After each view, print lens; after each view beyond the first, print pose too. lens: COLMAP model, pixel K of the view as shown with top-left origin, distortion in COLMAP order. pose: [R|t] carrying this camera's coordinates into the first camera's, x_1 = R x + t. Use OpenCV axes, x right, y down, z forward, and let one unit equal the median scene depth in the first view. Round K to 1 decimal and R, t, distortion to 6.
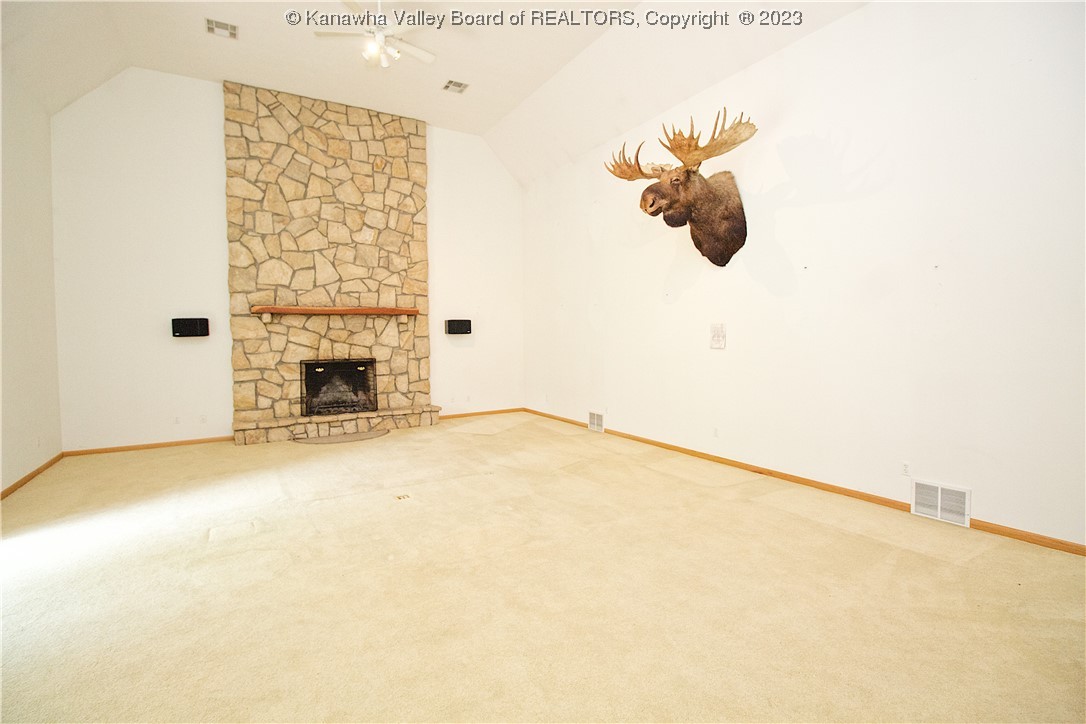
lens RADIAL K [[499.9, 0, 539.4], [0, 499.9, 348.1], [0, 0, 1]] dist [-0.000397, -0.013480]
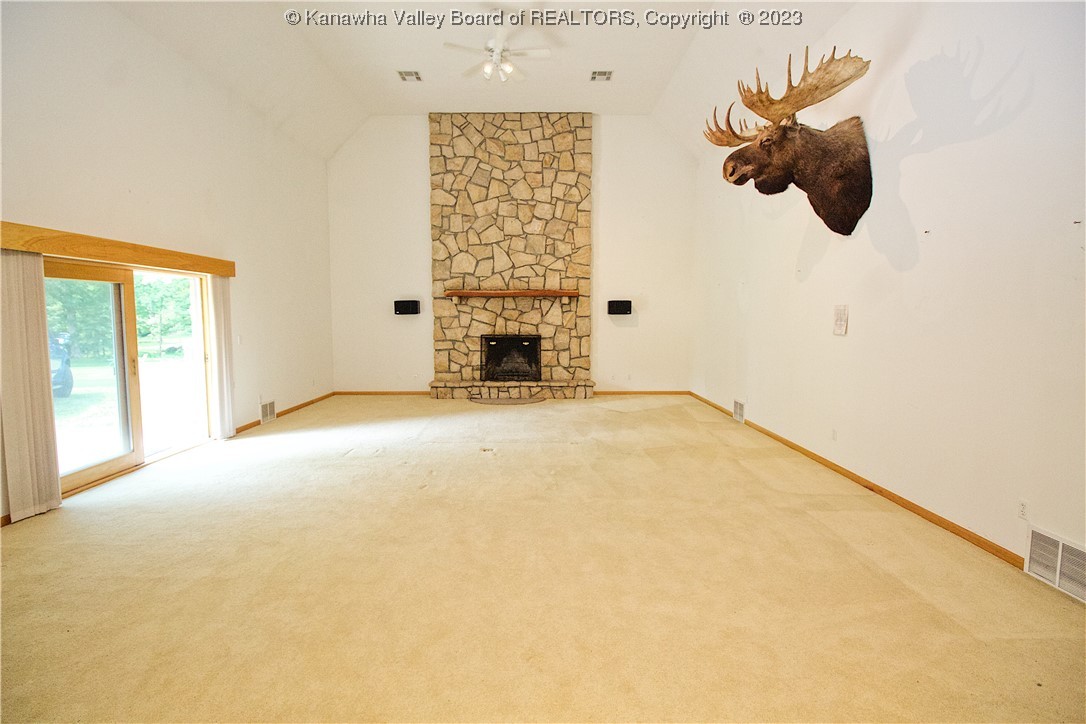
lens RADIAL K [[499.9, 0, 539.4], [0, 499.9, 348.1], [0, 0, 1]] dist [-0.000397, -0.013480]
pose [[0.860148, 0.043905, -0.508152, 0.264467], [-0.023535, 0.998643, 0.046447, -0.003012], [0.509502, -0.027992, 0.860014, 0.023911]]
